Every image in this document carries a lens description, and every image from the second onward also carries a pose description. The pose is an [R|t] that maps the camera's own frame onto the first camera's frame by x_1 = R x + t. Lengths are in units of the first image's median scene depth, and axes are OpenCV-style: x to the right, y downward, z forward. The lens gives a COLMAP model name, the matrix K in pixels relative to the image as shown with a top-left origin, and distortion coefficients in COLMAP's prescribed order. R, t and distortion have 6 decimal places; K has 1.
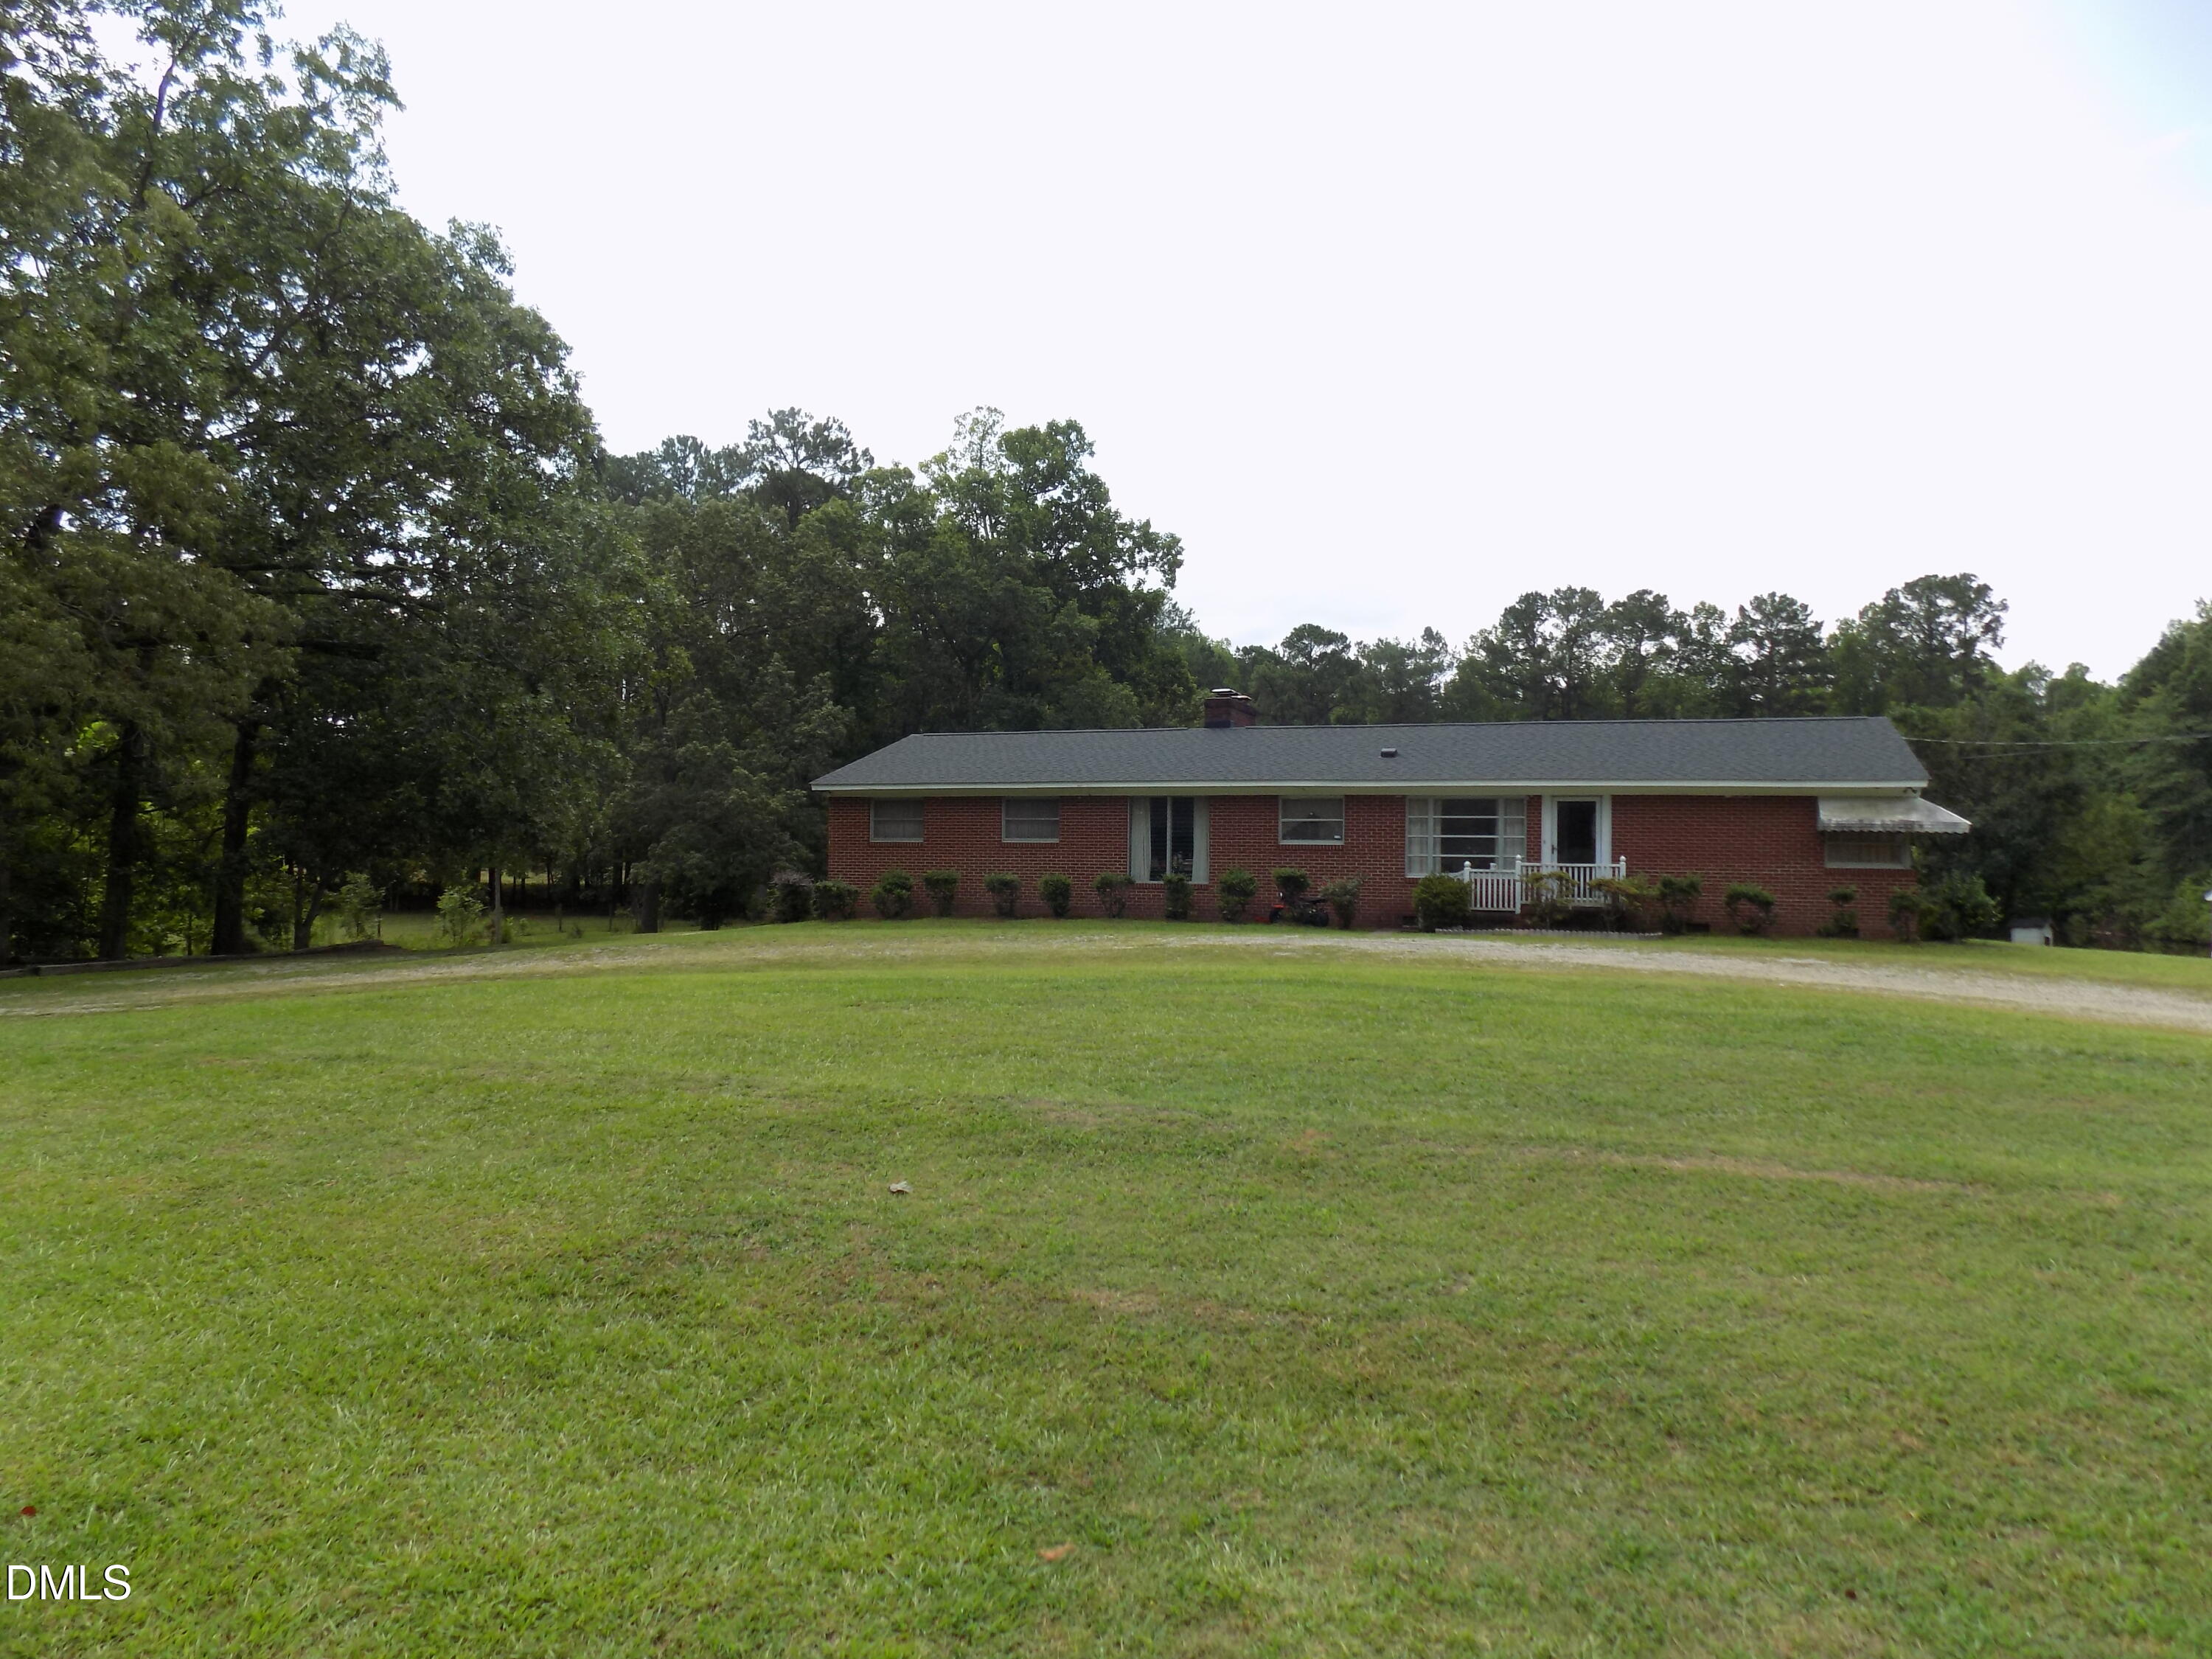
lens RADIAL K [[1442.8, 0, 1106.0], [0, 1442.8, 829.5], [0, 0, 1]] dist [-0.057307, 0.000733]
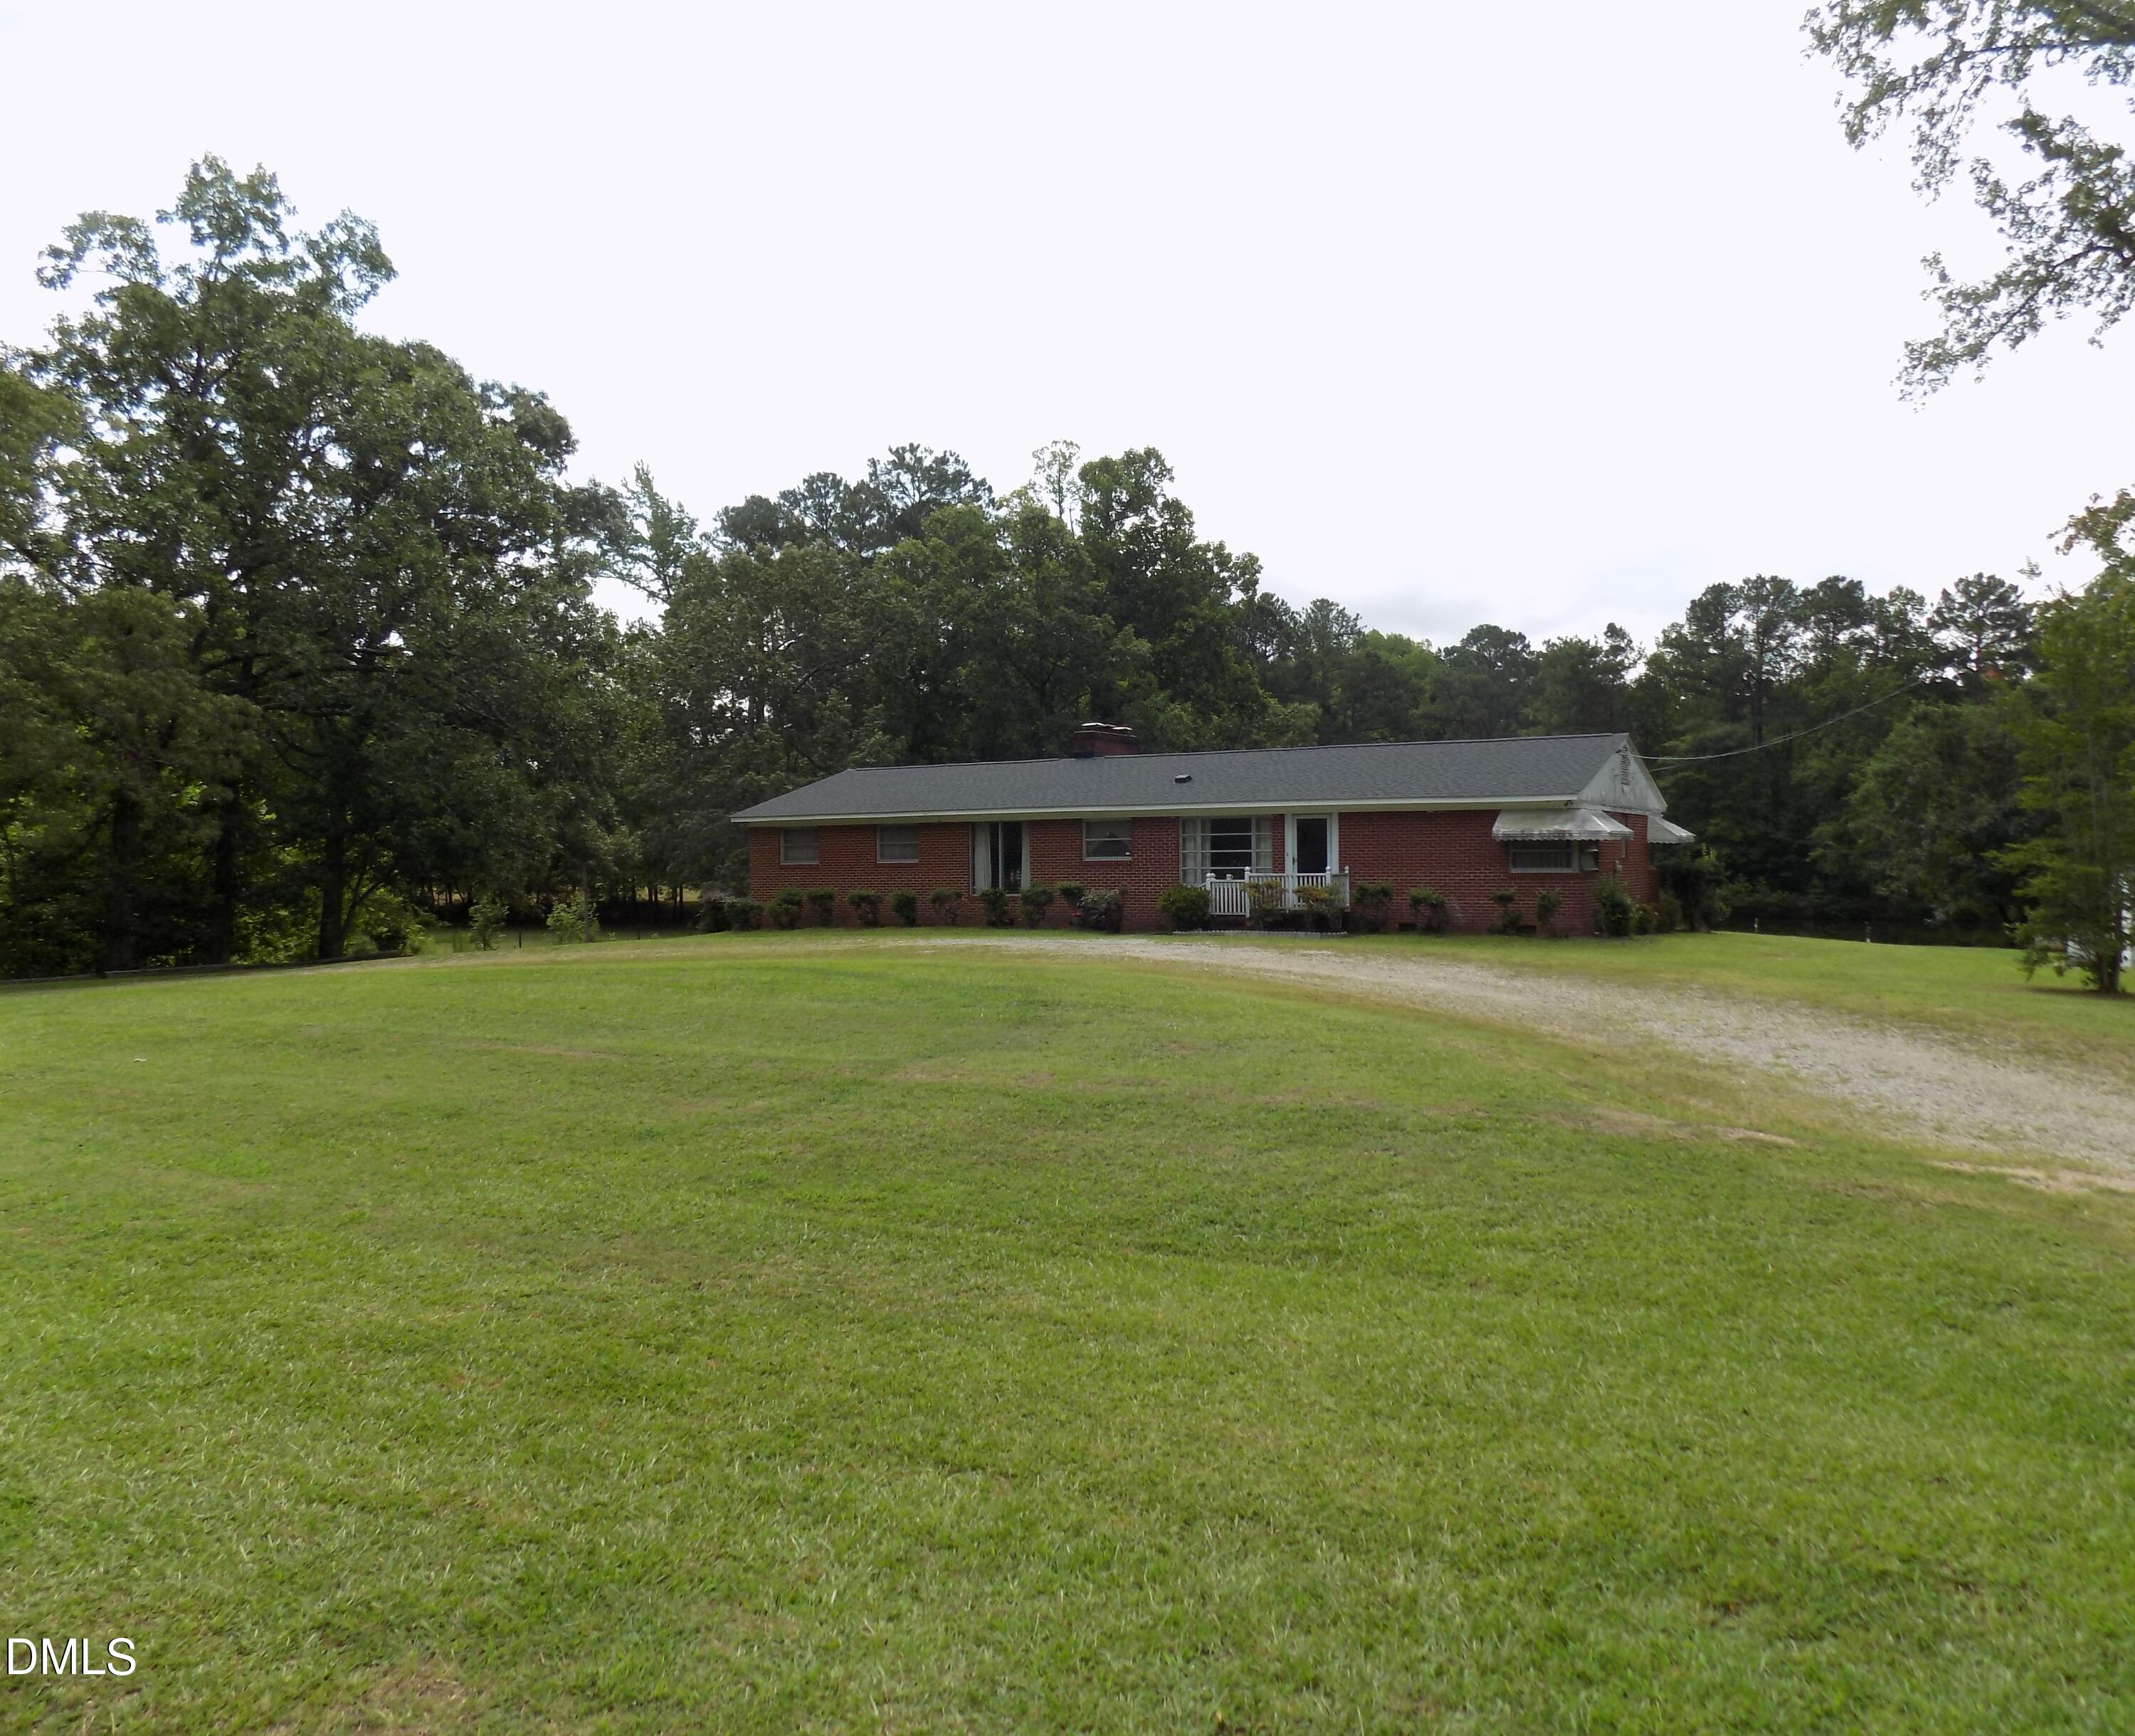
lens RADIAL K [[1512.0, 0, 1158.3], [0, 1512.0, 832.1], [0, 0, 1]] dist [-0.068154, -0.000853]
pose [[0.990892, -0.021647, -0.132905, 0.119944], [0.020832, 0.999755, -0.007523, -0.000798], [0.133036, 0.004686, 0.991100, -0.069159]]
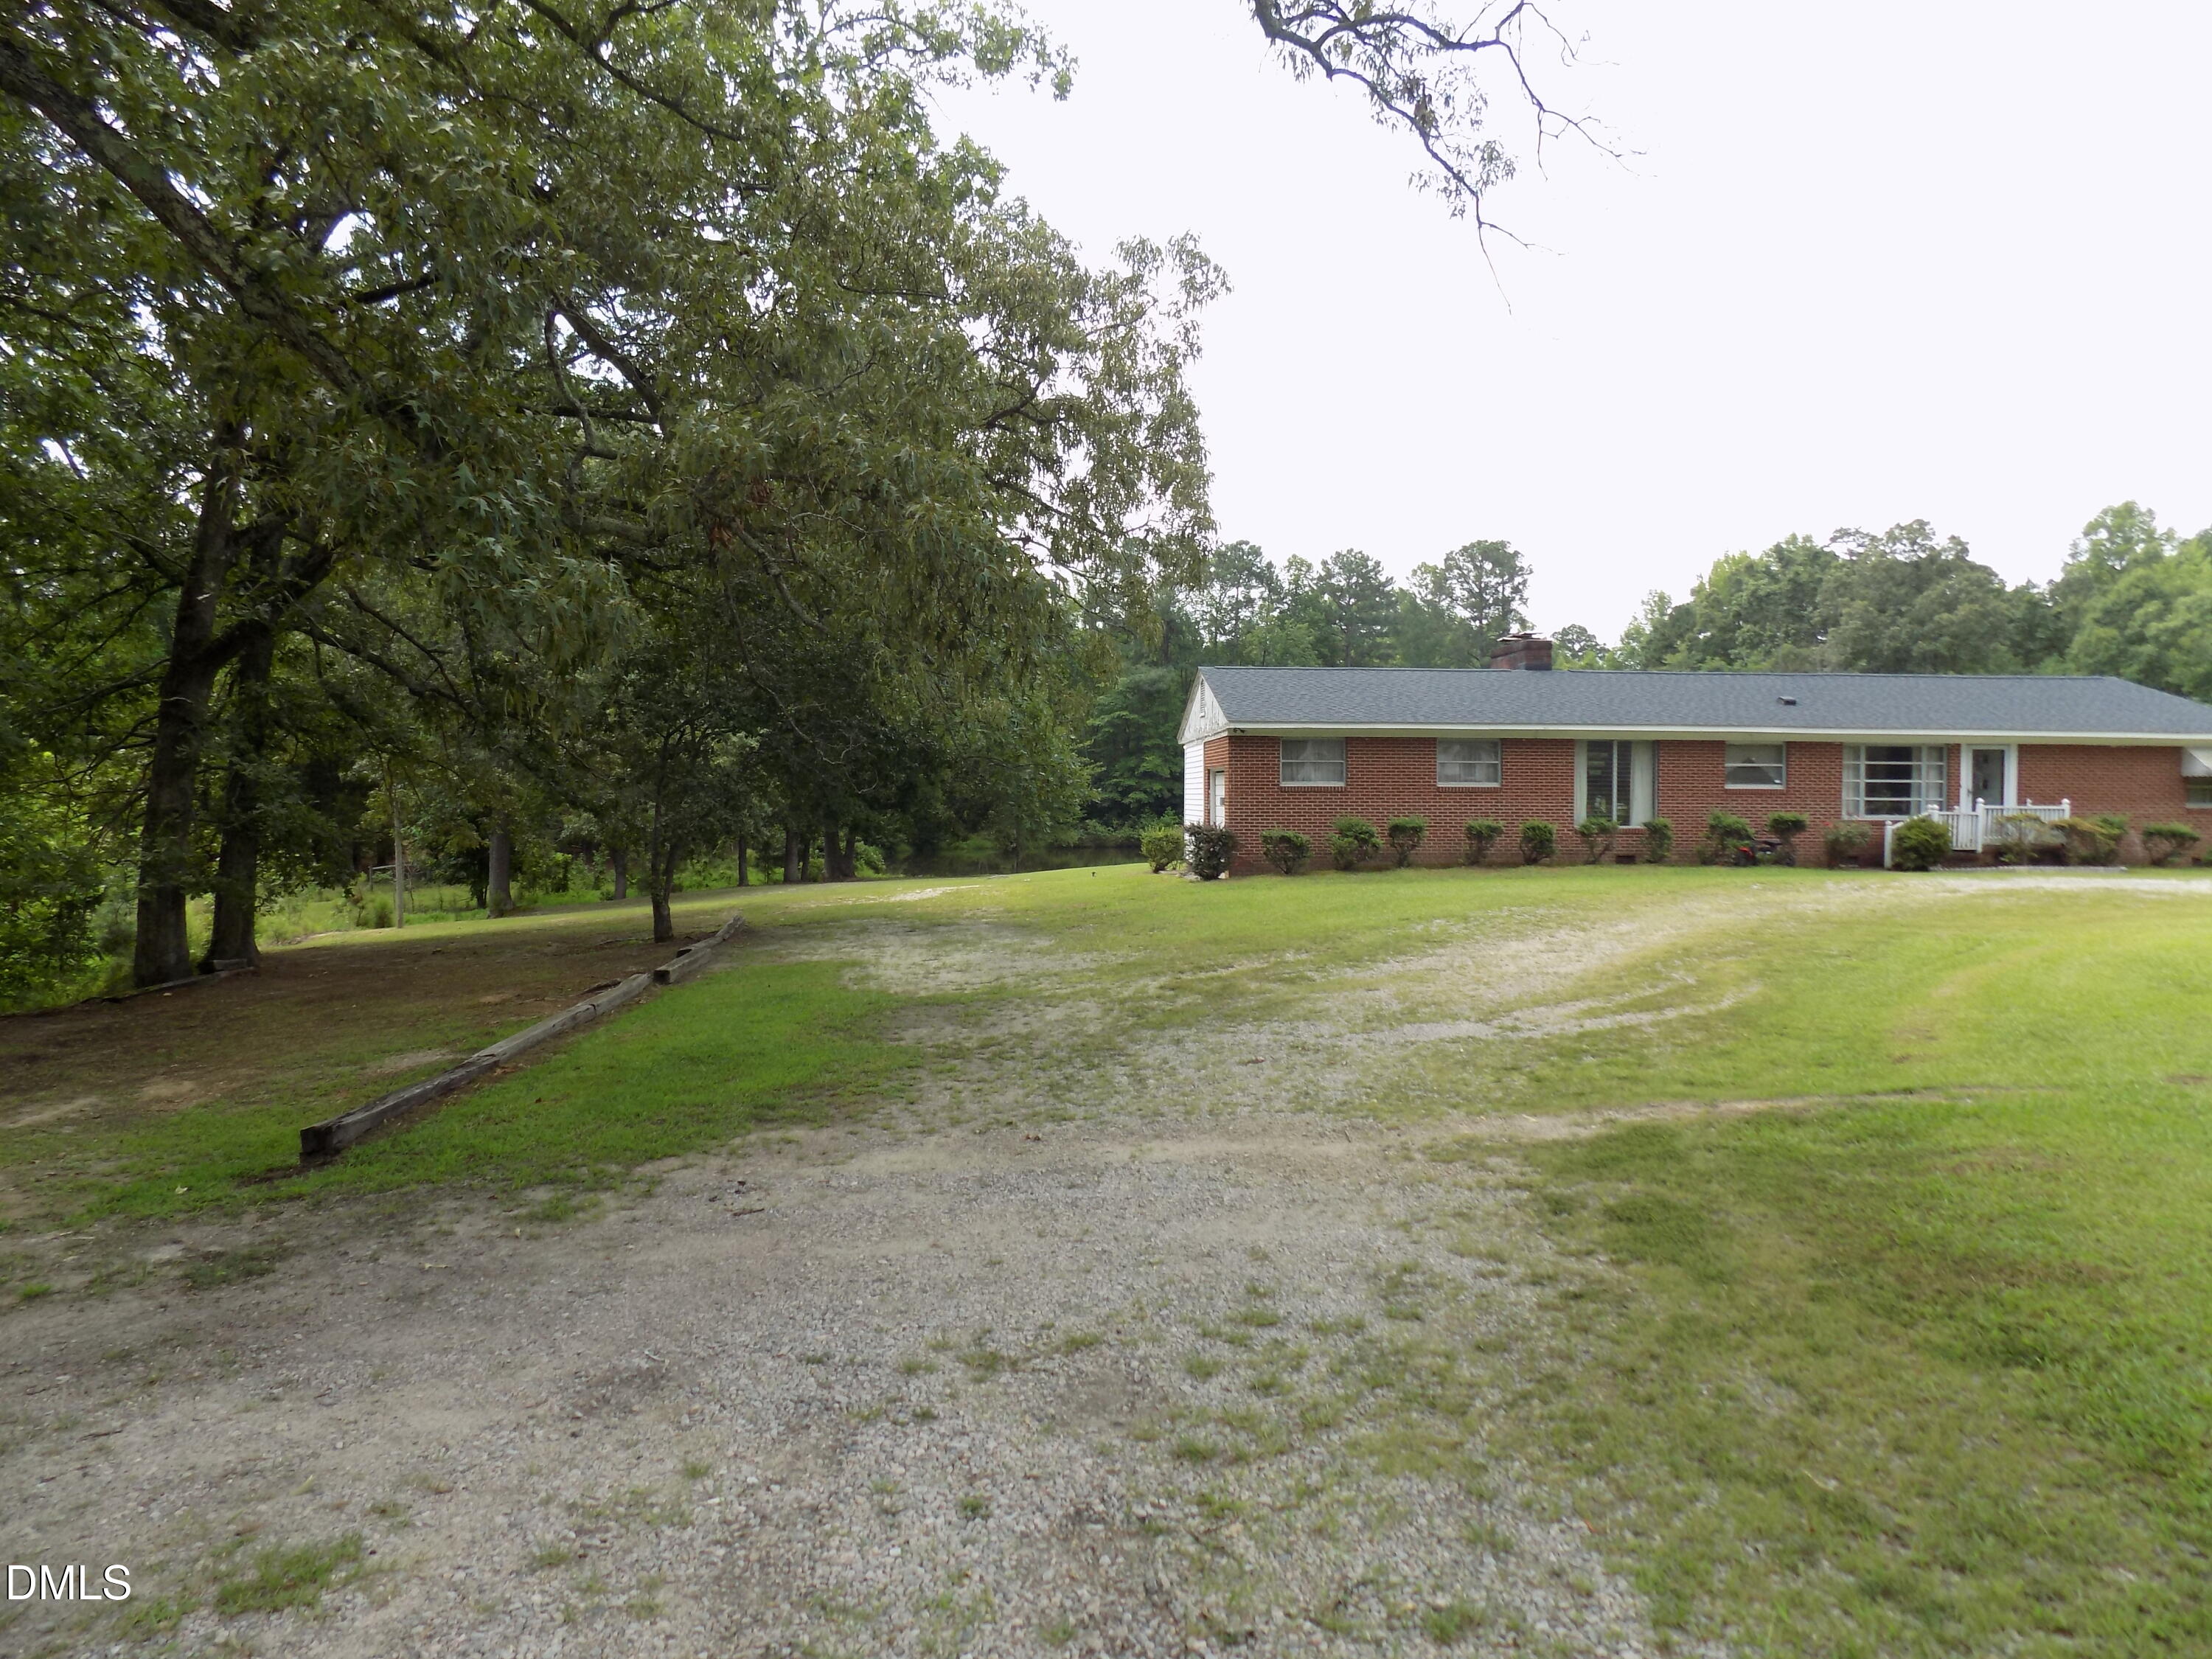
lens RADIAL K [[1442.8, 0, 1106.0], [0, 1442.8, 829.5], [0, 0, 1]] dist [-0.057307, 0.000733]
pose [[0.929386, -0.018244, 0.368658, -0.230732], [0.002095, 0.999022, 0.044158, -0.002410], [-0.369103, -0.040267, 0.928516, 0.078185]]
